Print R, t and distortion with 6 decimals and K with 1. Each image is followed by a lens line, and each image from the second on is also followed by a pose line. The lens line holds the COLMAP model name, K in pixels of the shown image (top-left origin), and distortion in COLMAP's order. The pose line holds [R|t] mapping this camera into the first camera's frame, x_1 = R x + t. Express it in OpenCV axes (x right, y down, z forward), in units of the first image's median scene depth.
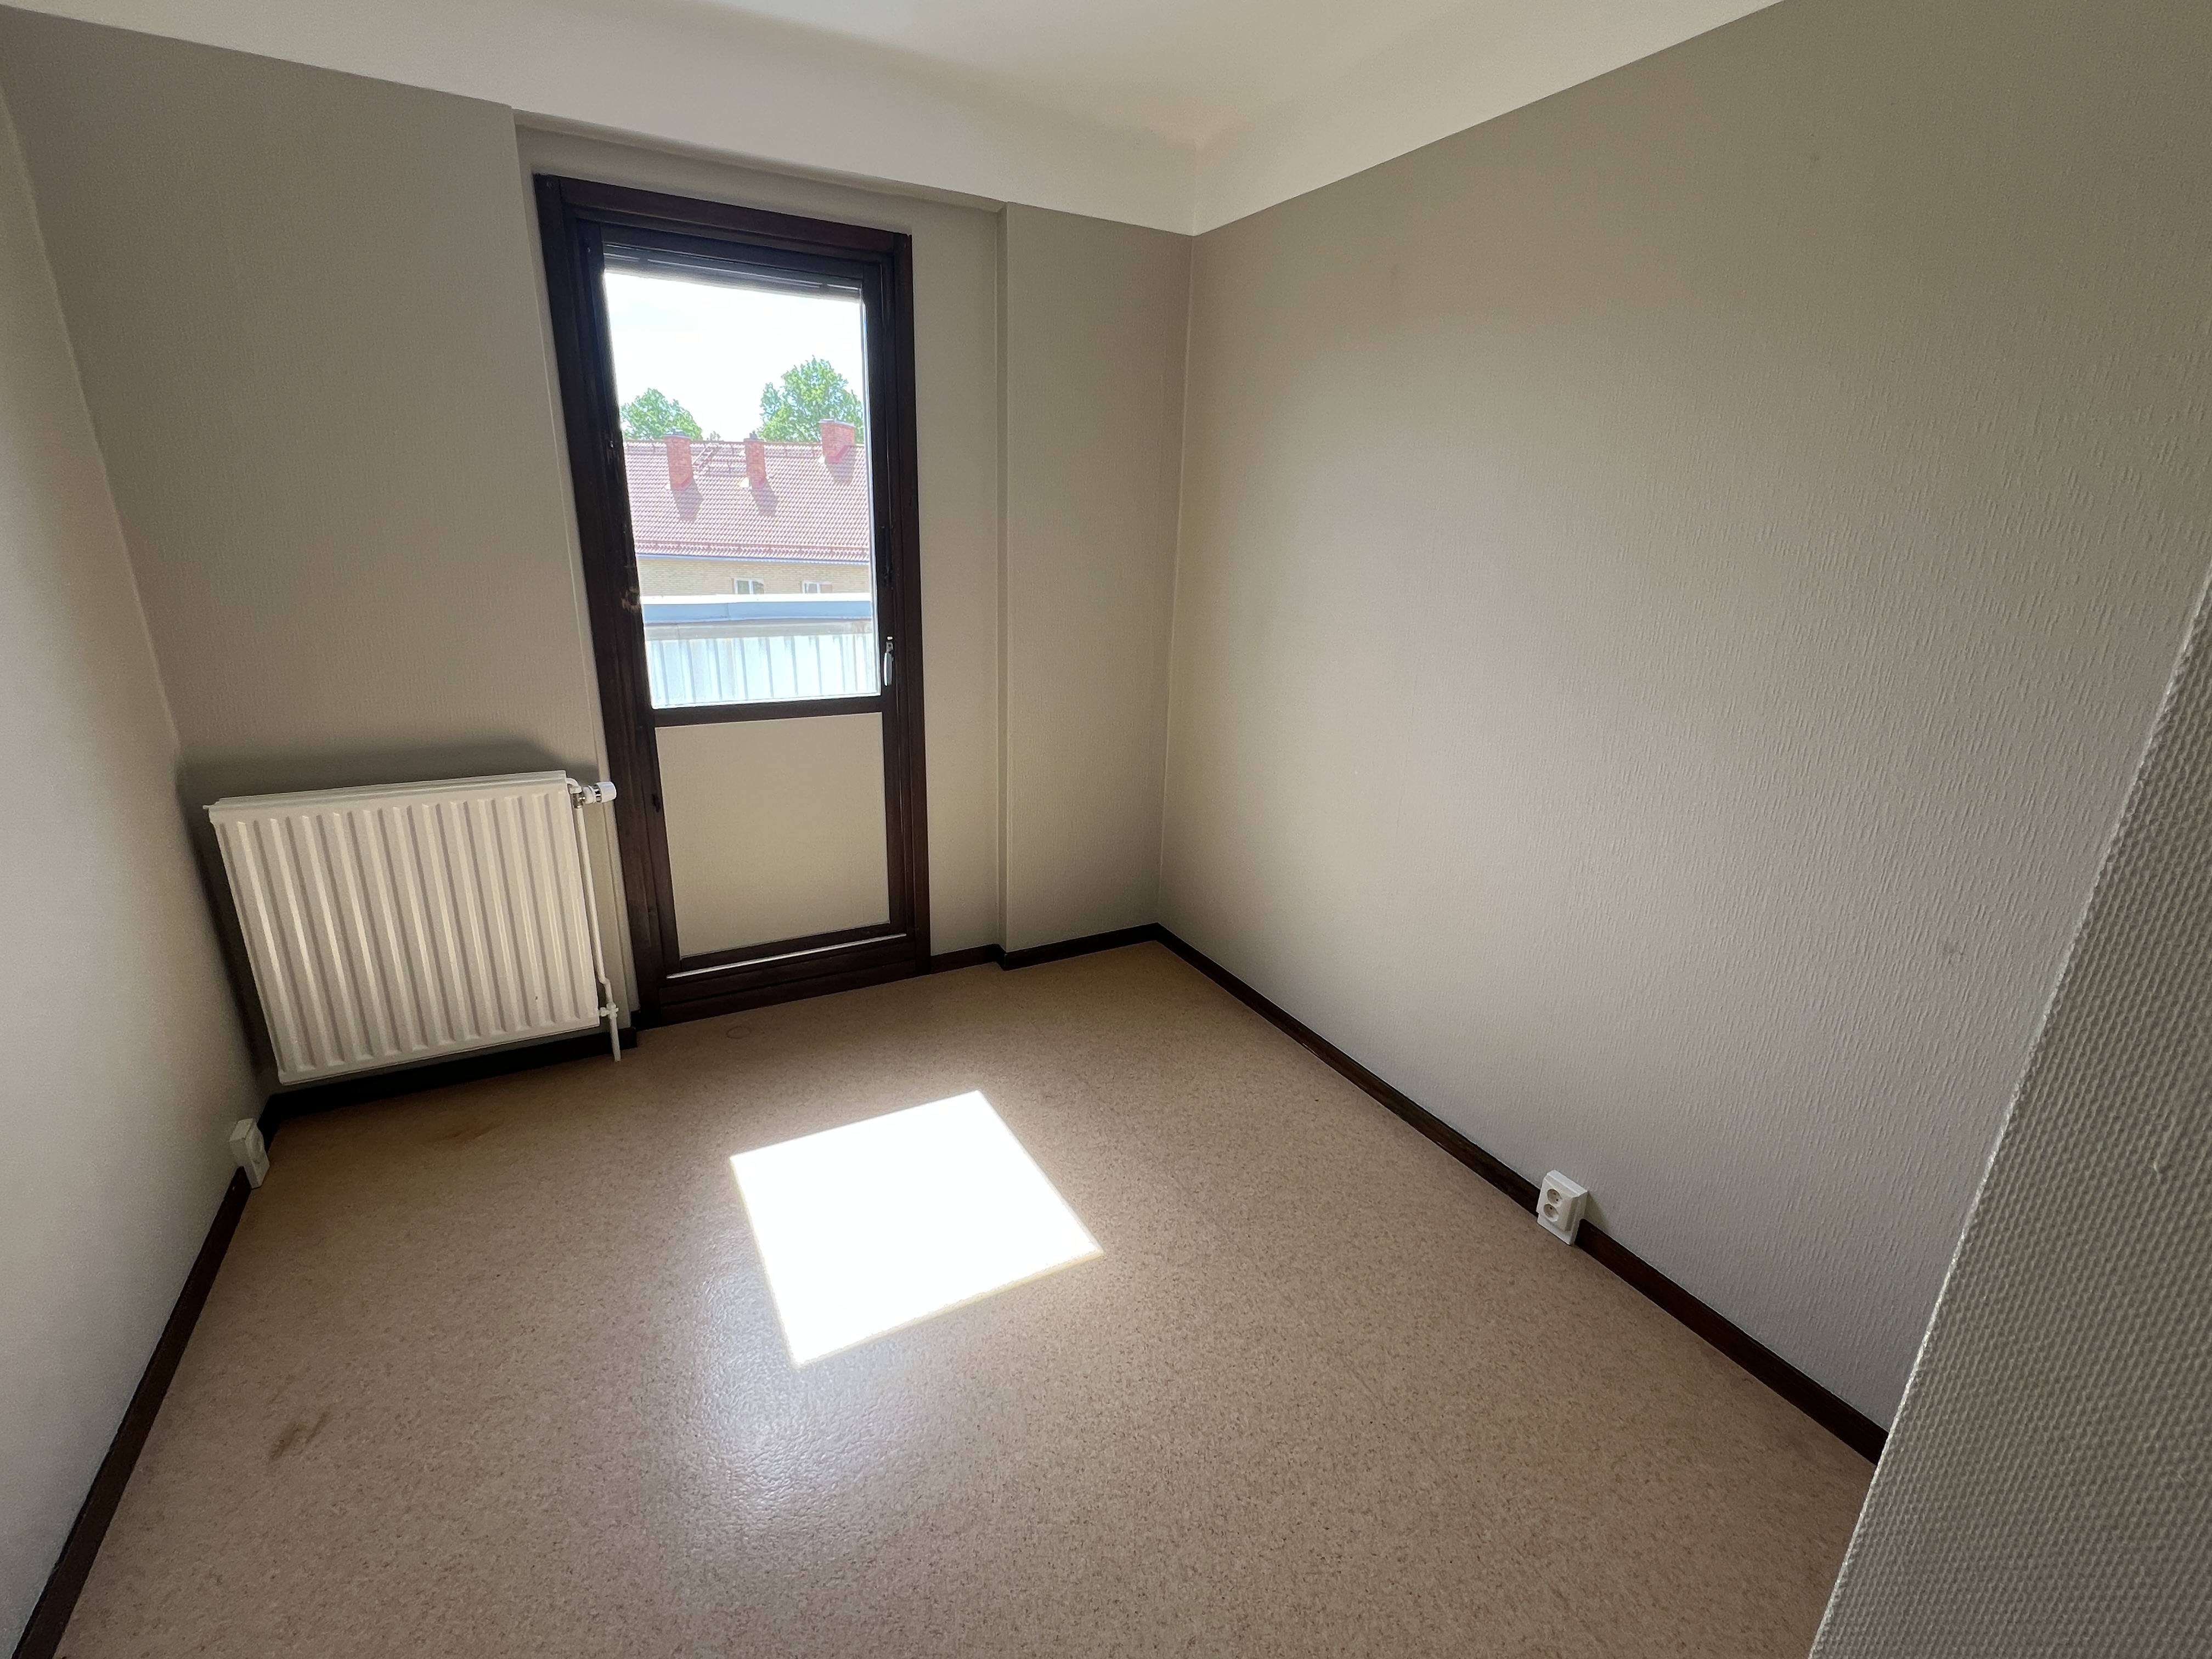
lens RADIAL K [[992.8, 0, 1106.0], [0, 992.8, 829.5], [0, 0, 1]] dist [0.003773, -0.000027]
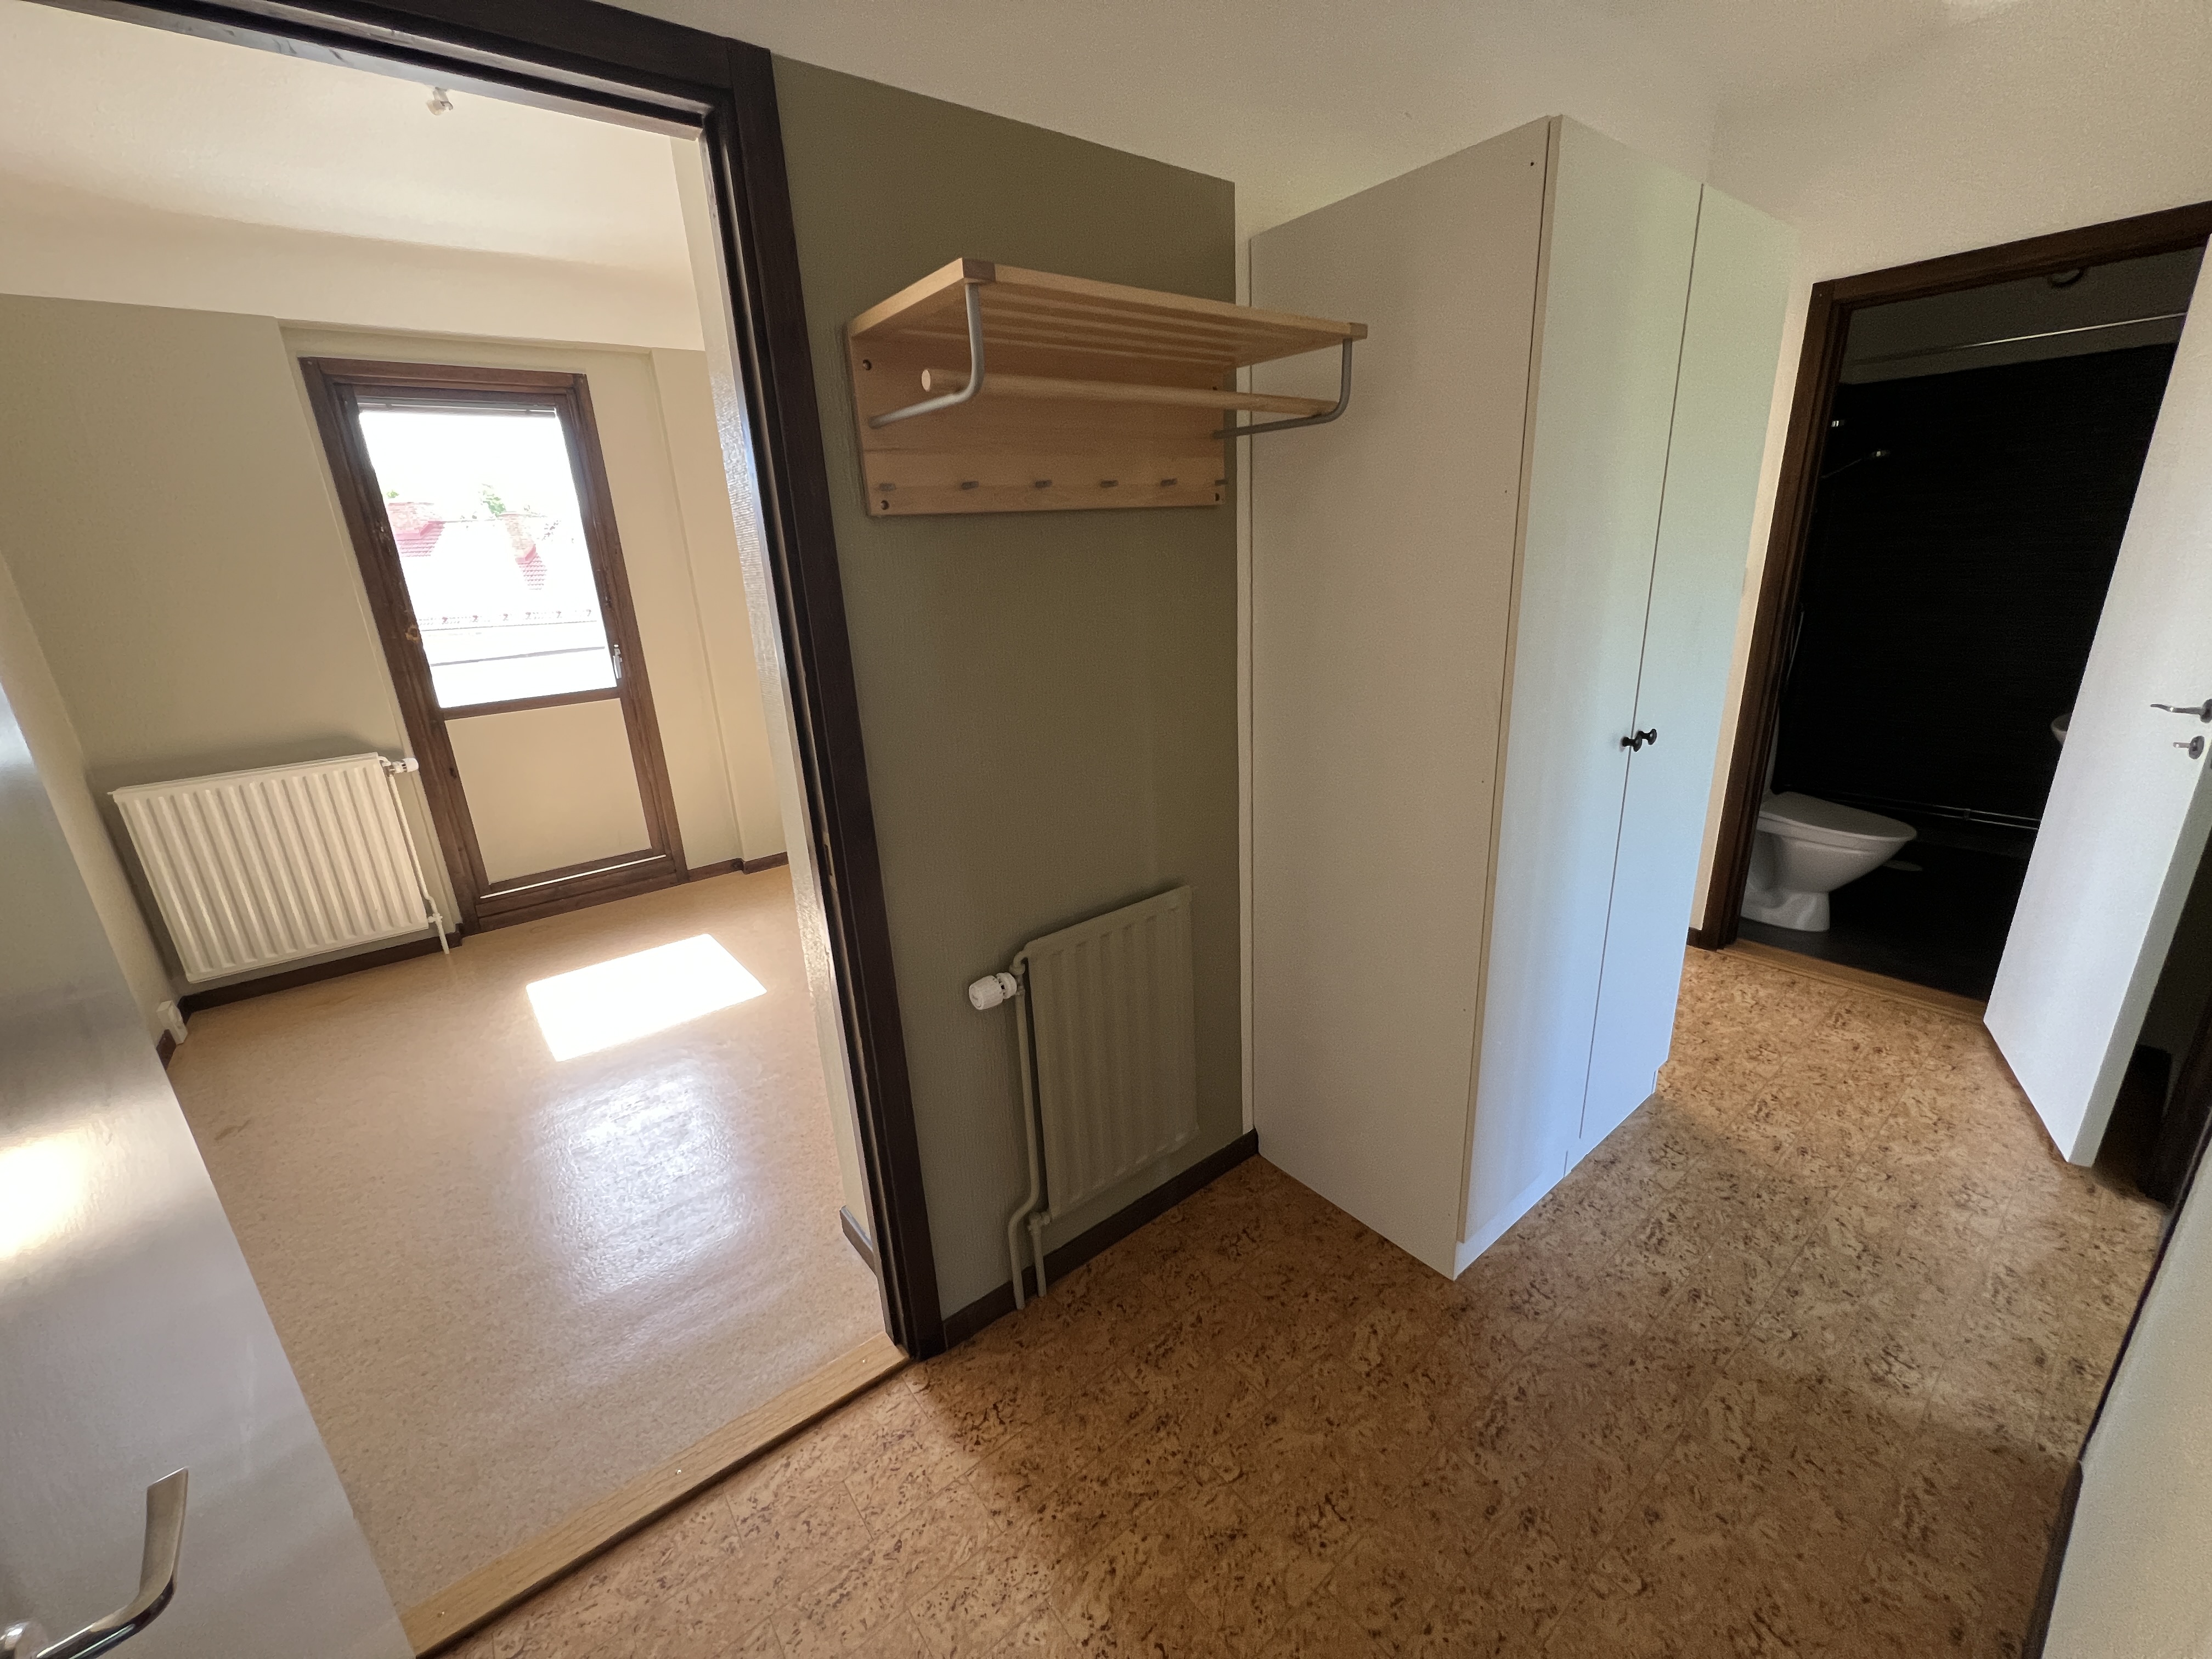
lens RADIAL K [[891.9, 0, 1106.0], [0, 891.9, 829.5], [0, 0, 1]] dist [-0.001638, 0.000452]
pose [[0.983101, -0.122056, 0.136436, 0.305976], [0.122434, 0.992461, 0.005649, 0.171490], [-0.136097, 0.011151, 0.990633, -0.428461]]
